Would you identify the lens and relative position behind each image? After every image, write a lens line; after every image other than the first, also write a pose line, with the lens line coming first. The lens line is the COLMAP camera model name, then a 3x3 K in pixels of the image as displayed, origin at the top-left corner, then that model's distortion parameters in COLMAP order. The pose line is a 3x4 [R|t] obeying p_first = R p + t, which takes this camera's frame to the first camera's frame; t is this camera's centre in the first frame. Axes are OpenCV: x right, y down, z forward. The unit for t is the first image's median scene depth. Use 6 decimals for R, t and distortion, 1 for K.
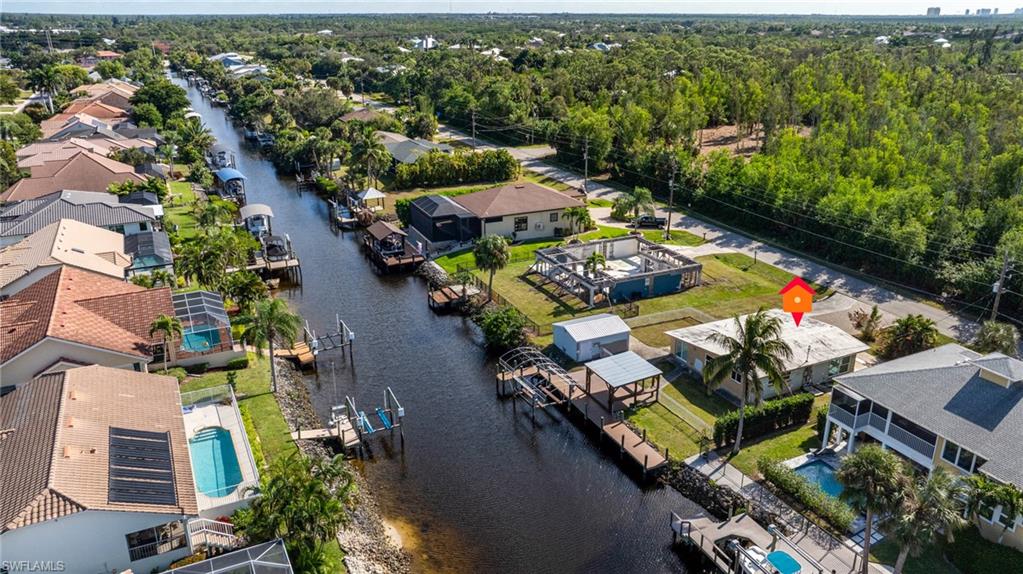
lens RADIAL K [[735.6, 0, 511.5], [0, 735.6, 287.0], [0, 0, 1]] dist [-0.002193, 0.001235]
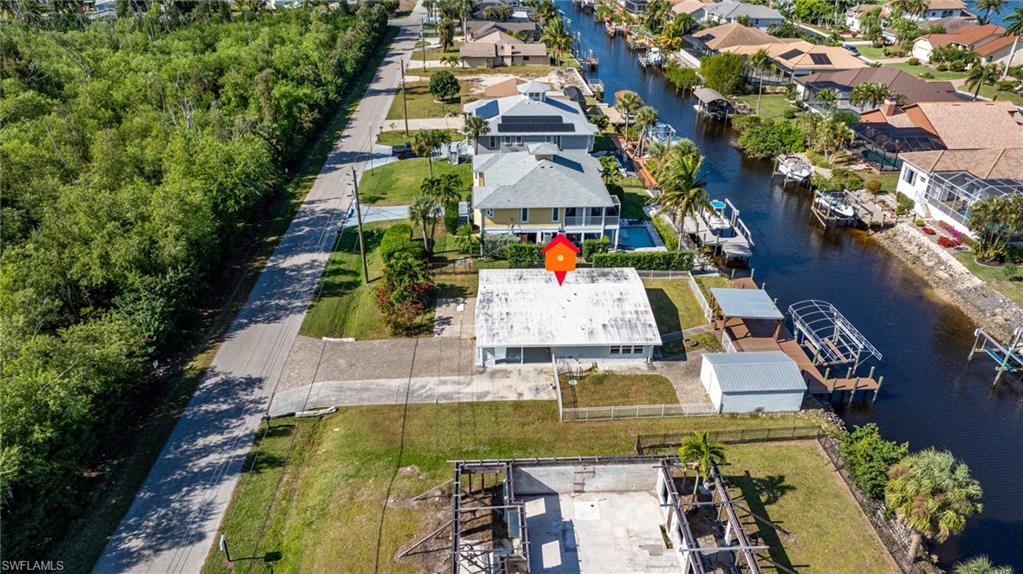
lens RADIAL K [[723.2, 0, 517.0], [0, 723.2, 283.9], [0, 0, 1]] dist [-0.022208, 0.012609]
pose [[-0.921914, -0.186352, 0.339630, 0.080441], [0.130358, 0.676345, 0.724958, -0.469857], [-0.364804, 0.712622, -0.599239, 1.220160]]
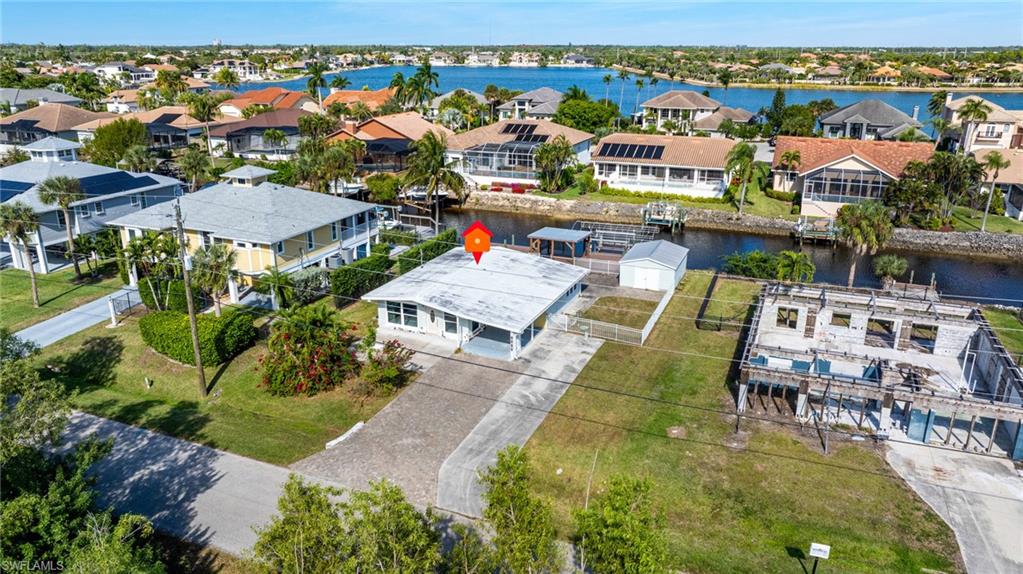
lens RADIAL K [[723.2, 0, 517.0], [0, 723.2, 283.9], [0, 0, 1]] dist [-0.022208, 0.012609]
pose [[-0.746146, 0.208168, -0.632402, 0.645312], [-0.235432, 0.805996, 0.543086, -0.284677], [0.622767, 0.554109, -0.552381, 1.158122]]
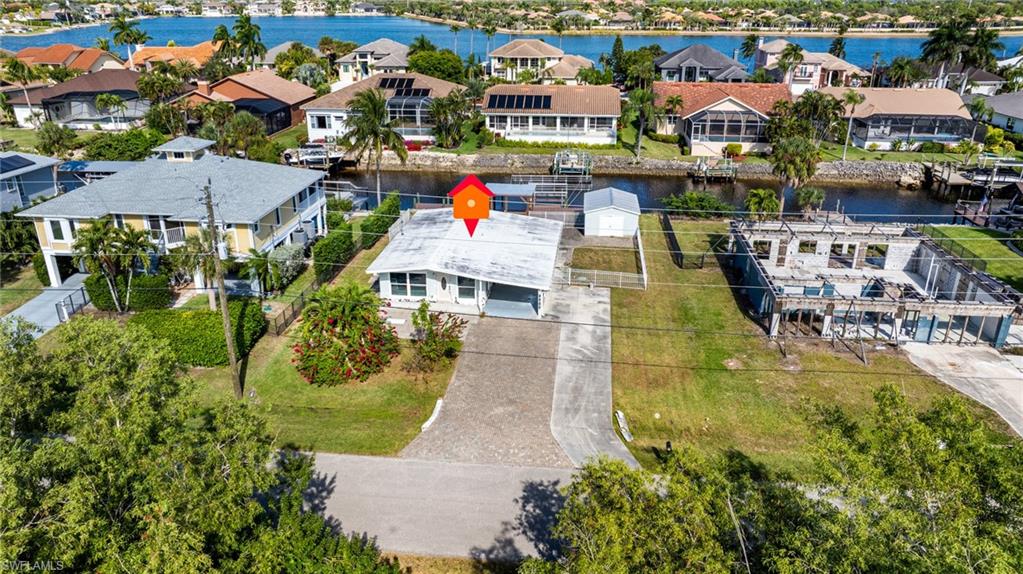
lens RADIAL K [[723.2, 0, 517.0], [0, 723.2, 283.9], [0, 0, 1]] dist [-0.022208, 0.012609]
pose [[-0.524820, 0.318392, -0.789424, 0.746335], [-0.300732, 0.798249, 0.521881, -0.243173], [0.796320, 0.511298, -0.323186, 1.038779]]
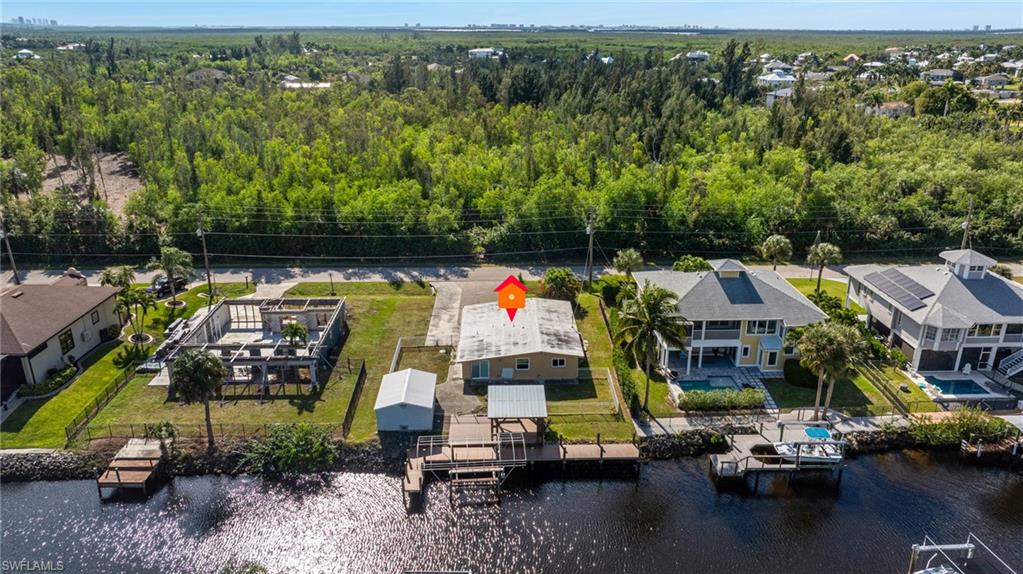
lens RADIAL K [[723.2, 0, 517.0], [0, 723.2, 283.9], [0, 0, 1]] dist [-0.022208, 0.012609]
pose [[0.402106, -0.306750, 0.862679, -0.453096], [0.316386, 0.930719, 0.183472, -0.151099], [-0.859192, 0.199165, 0.471299, 0.381537]]
